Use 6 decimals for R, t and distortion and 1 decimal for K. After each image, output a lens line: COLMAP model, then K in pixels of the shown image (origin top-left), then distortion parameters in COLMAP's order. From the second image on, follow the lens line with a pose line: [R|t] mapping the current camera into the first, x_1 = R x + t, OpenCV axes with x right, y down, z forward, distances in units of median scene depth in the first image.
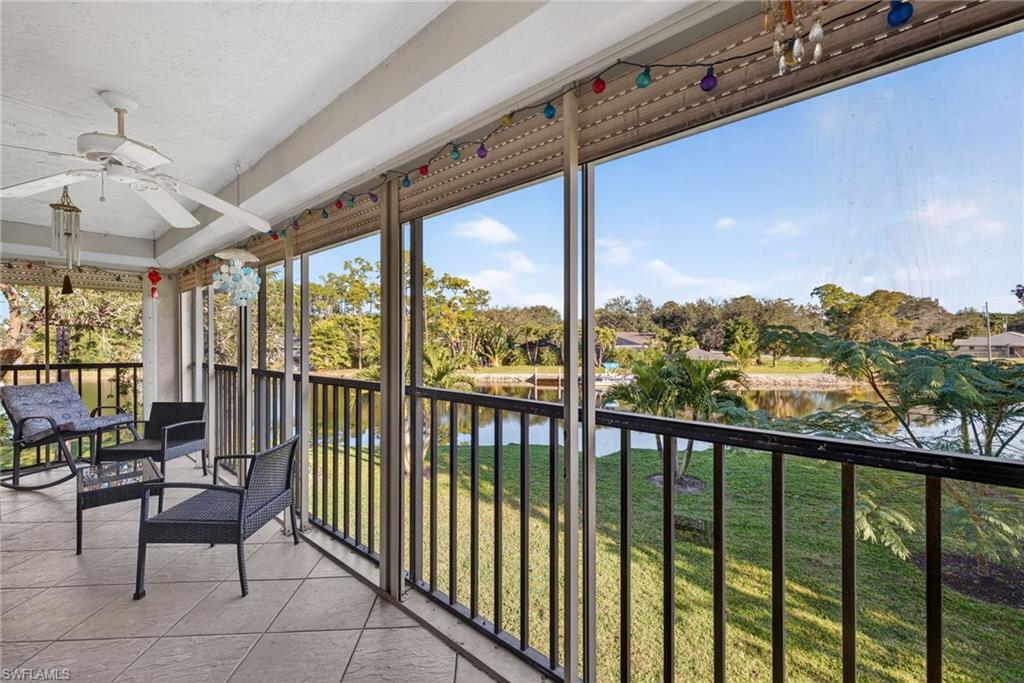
lens RADIAL K [[430.3, 0, 512.0], [0, 430.3, 341.5], [0, 0, 1]] dist [0.003128, 0.000122]
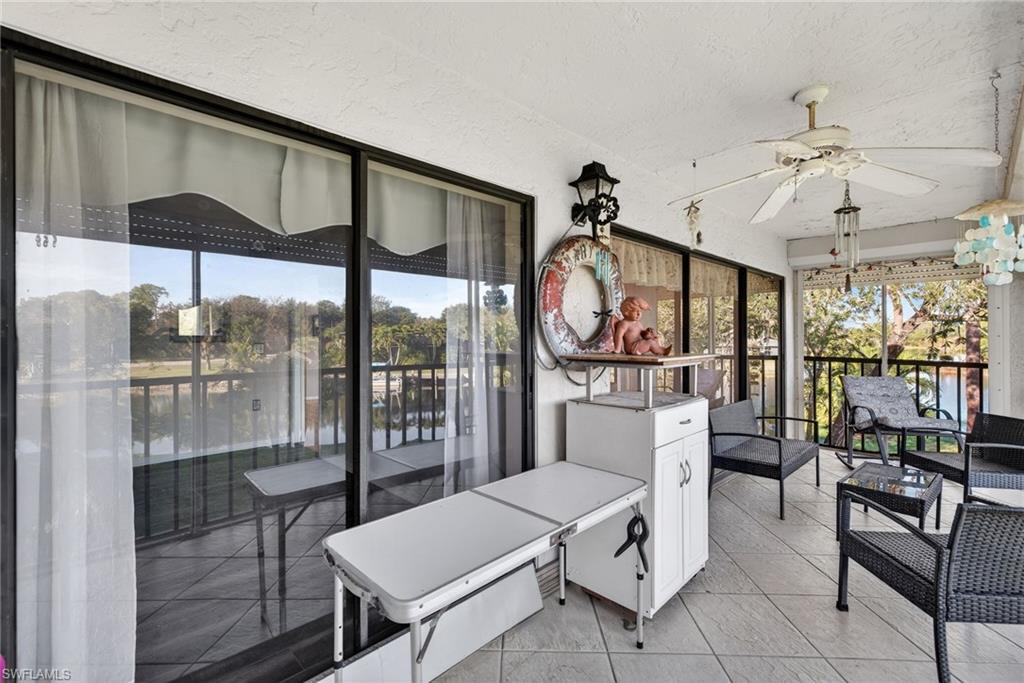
lens RADIAL K [[445.9, 0, 504.7], [0, 445.9, 341.1], [0, 0, 1]] dist [0.002211, 0.000459]
pose [[-0.084388, 0.009145, -0.996391, 0.138239], [-0.001494, 0.999956, 0.009305, 0.000536], [0.996432, 0.002273, -0.084371, 0.293396]]
